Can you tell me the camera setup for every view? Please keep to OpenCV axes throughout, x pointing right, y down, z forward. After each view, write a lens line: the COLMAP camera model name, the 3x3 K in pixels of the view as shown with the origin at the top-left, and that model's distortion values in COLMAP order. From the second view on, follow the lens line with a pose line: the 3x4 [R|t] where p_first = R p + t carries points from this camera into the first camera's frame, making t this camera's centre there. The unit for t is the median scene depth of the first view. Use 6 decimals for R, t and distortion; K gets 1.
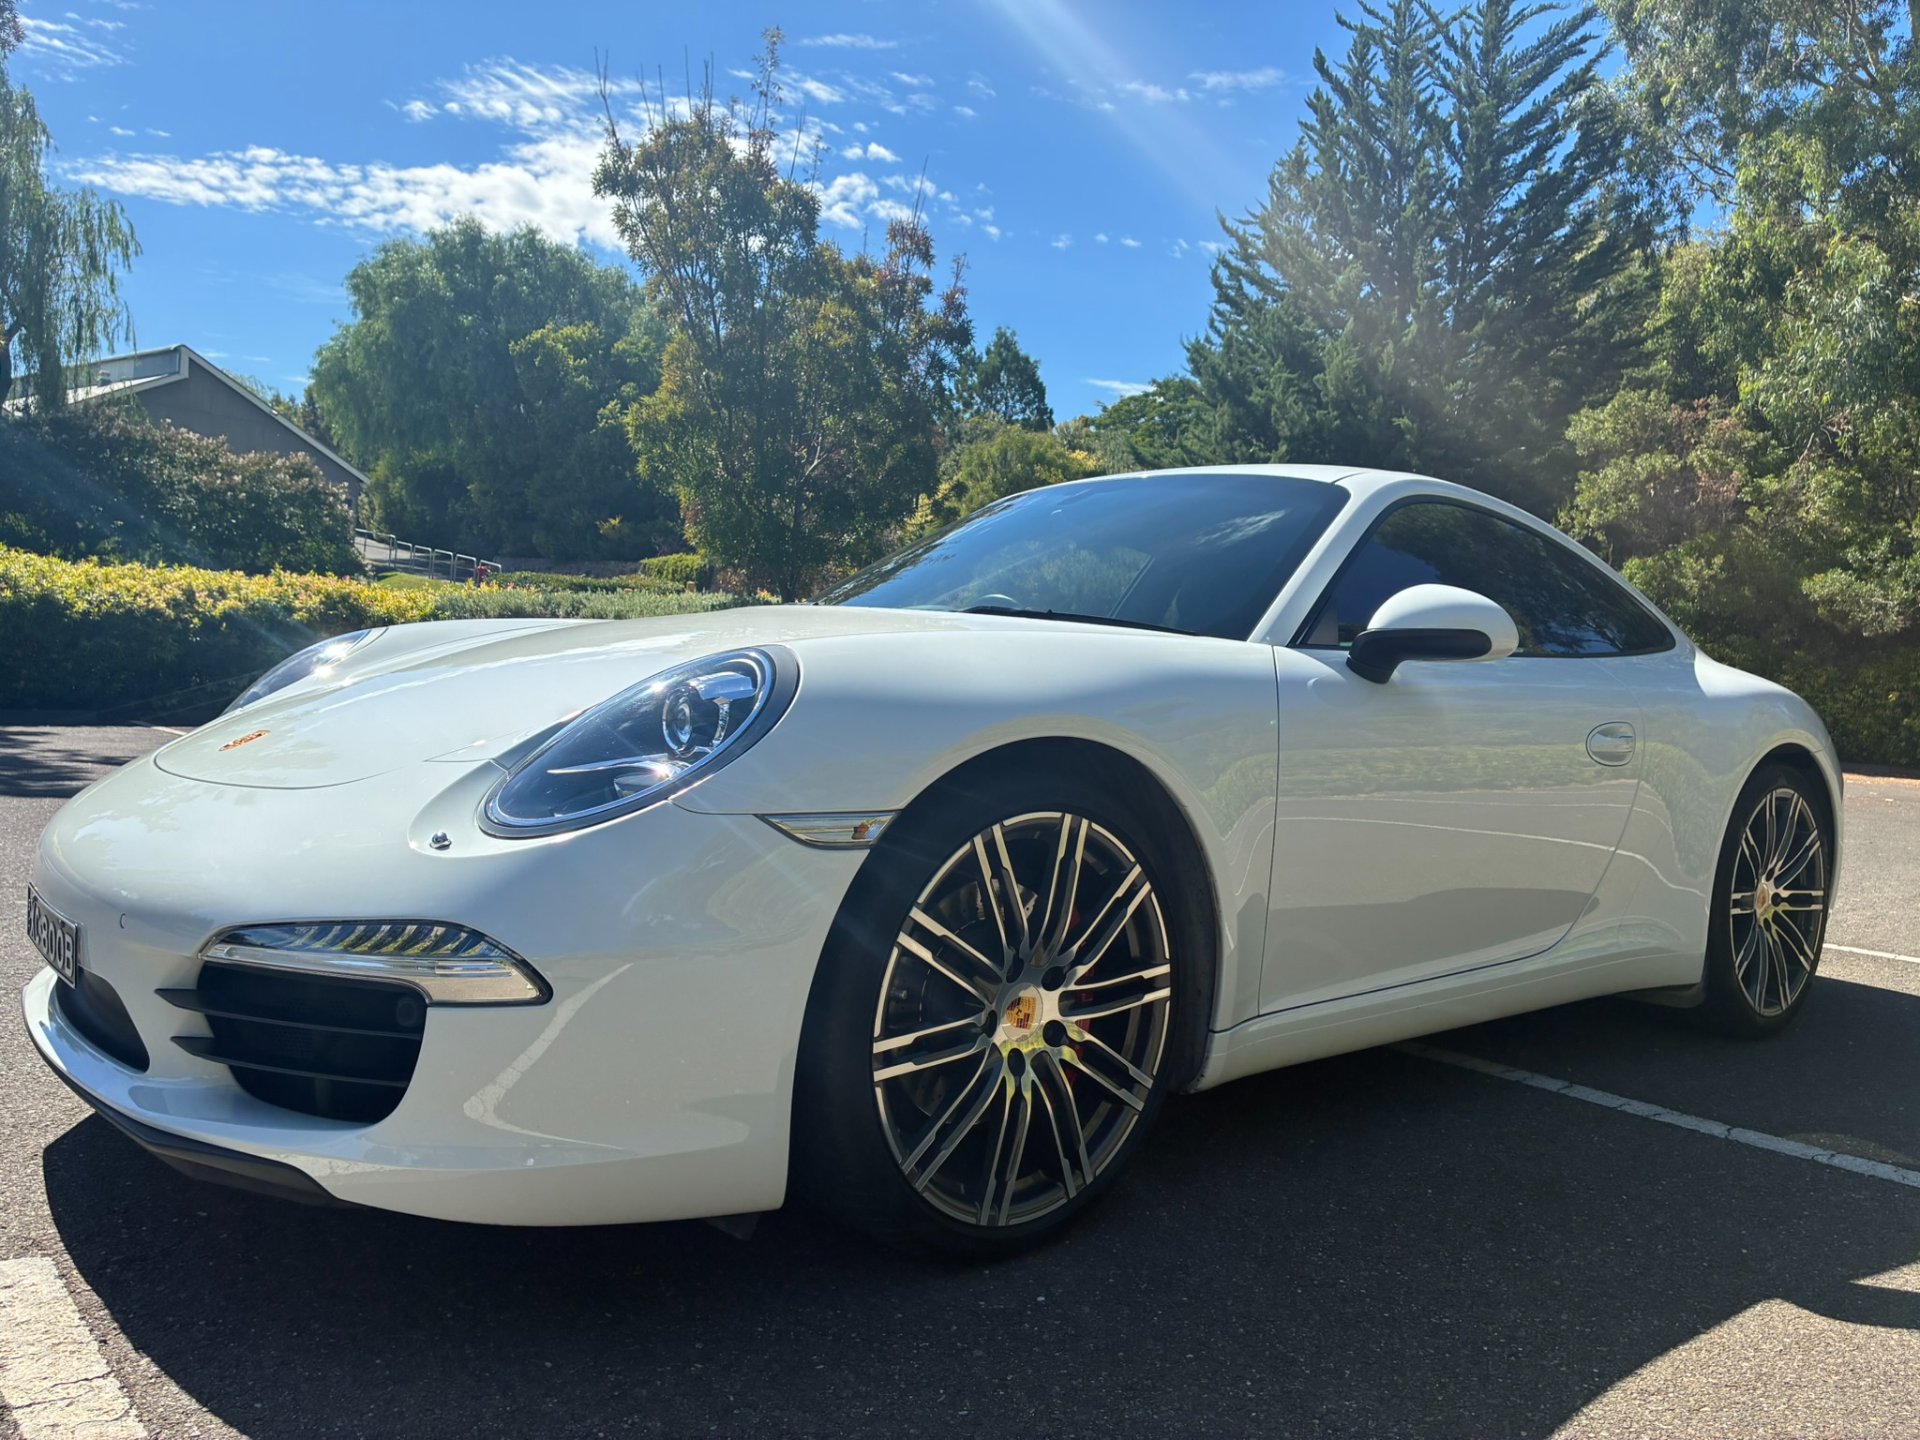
lens RADIAL K [[1447.8, 0, 964.2], [0, 1447.8, 693.6], [0, 0, 1]] dist [0.078913, -0.109403]
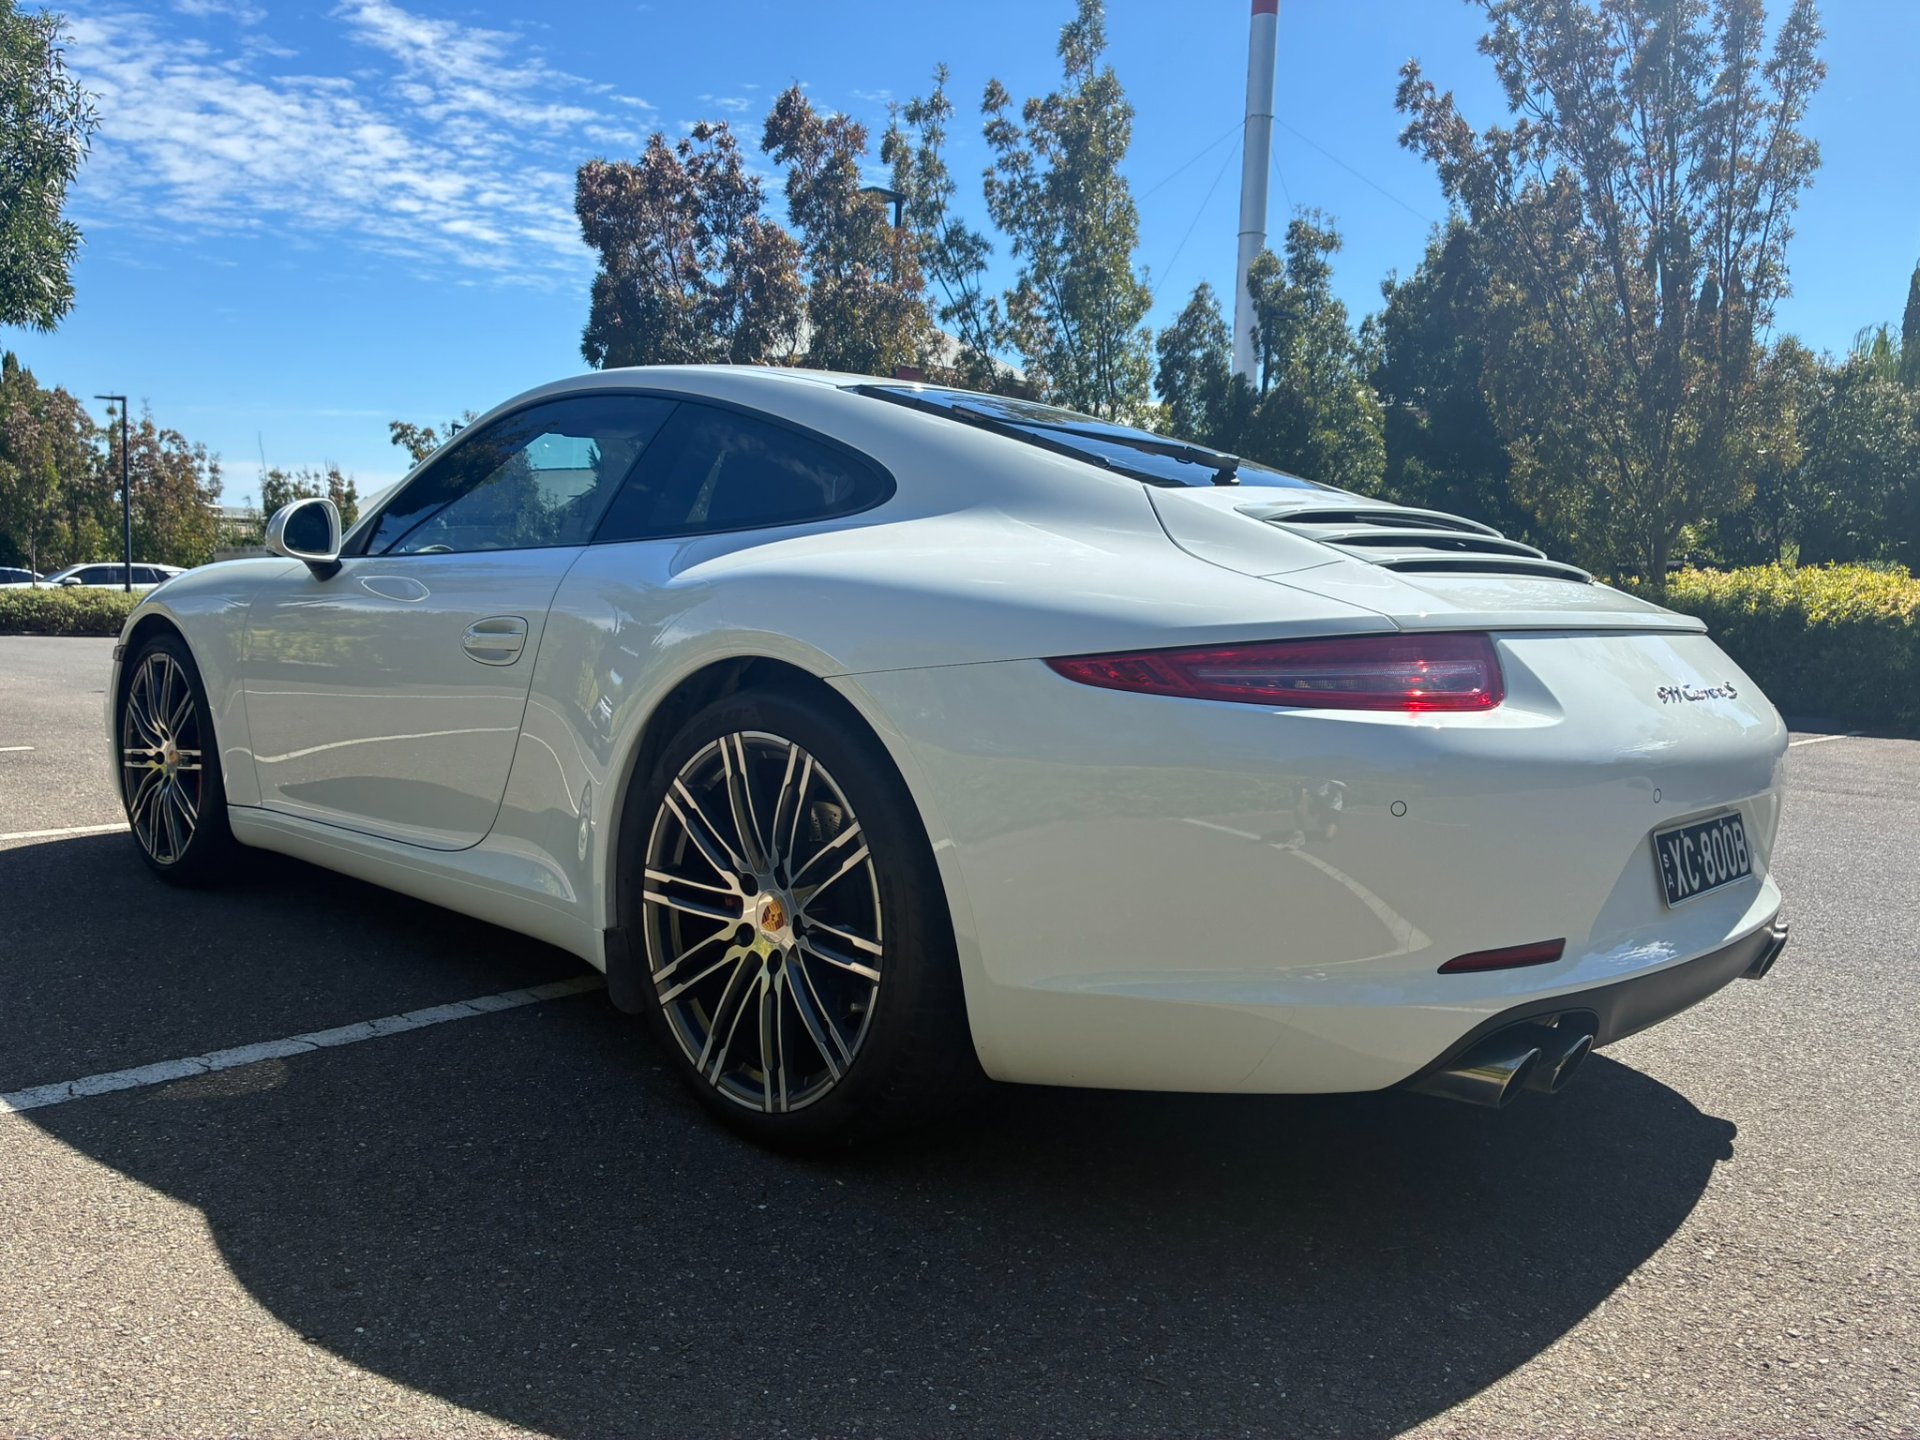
lens RADIAL K [[1447.8, 0, 992.6], [0, 1447.8, 707.7], [0, 0, 1]] dist [0.078913, -0.109403]
pose [[0.122029, 0.022511, -0.992271, 1.214104], [-0.040399, 0.999027, 0.017696, 0.042487], [0.991704, 0.037927, 0.122820, 1.060764]]
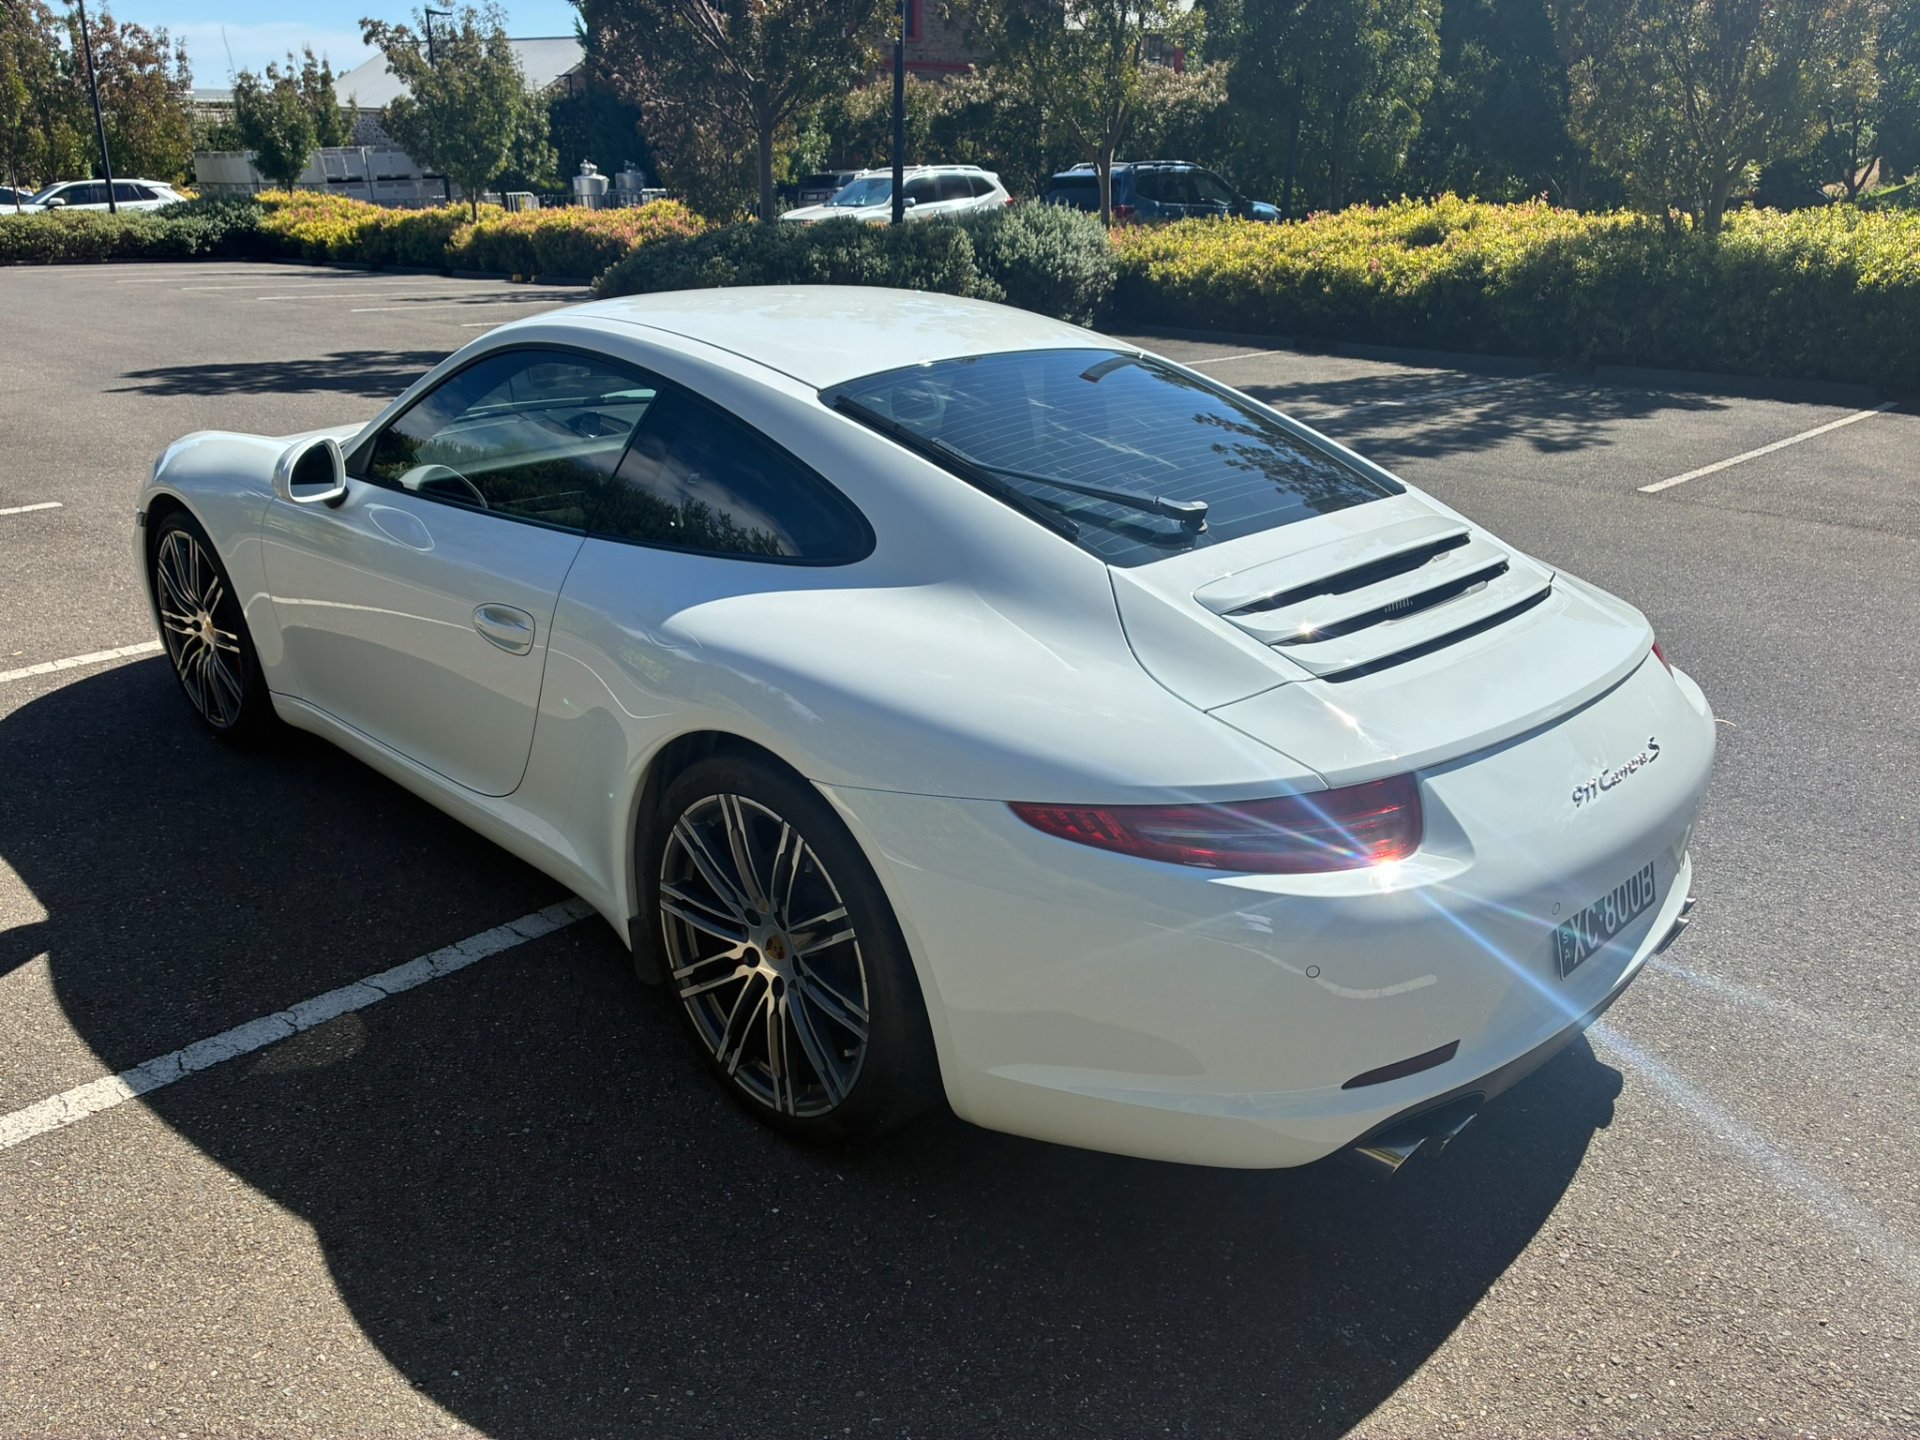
lens RADIAL K [[1447.8, 0, 991.3], [0, 1447.8, 705.1], [0, 0, 1]] dist [0.078913, -0.109403]
pose [[0.105304, 0.292925, -0.950319, 1.232640], [-0.032875, 0.956135, 0.291075, -0.181407], [0.993896, 0.000591, 0.110315, 1.074108]]
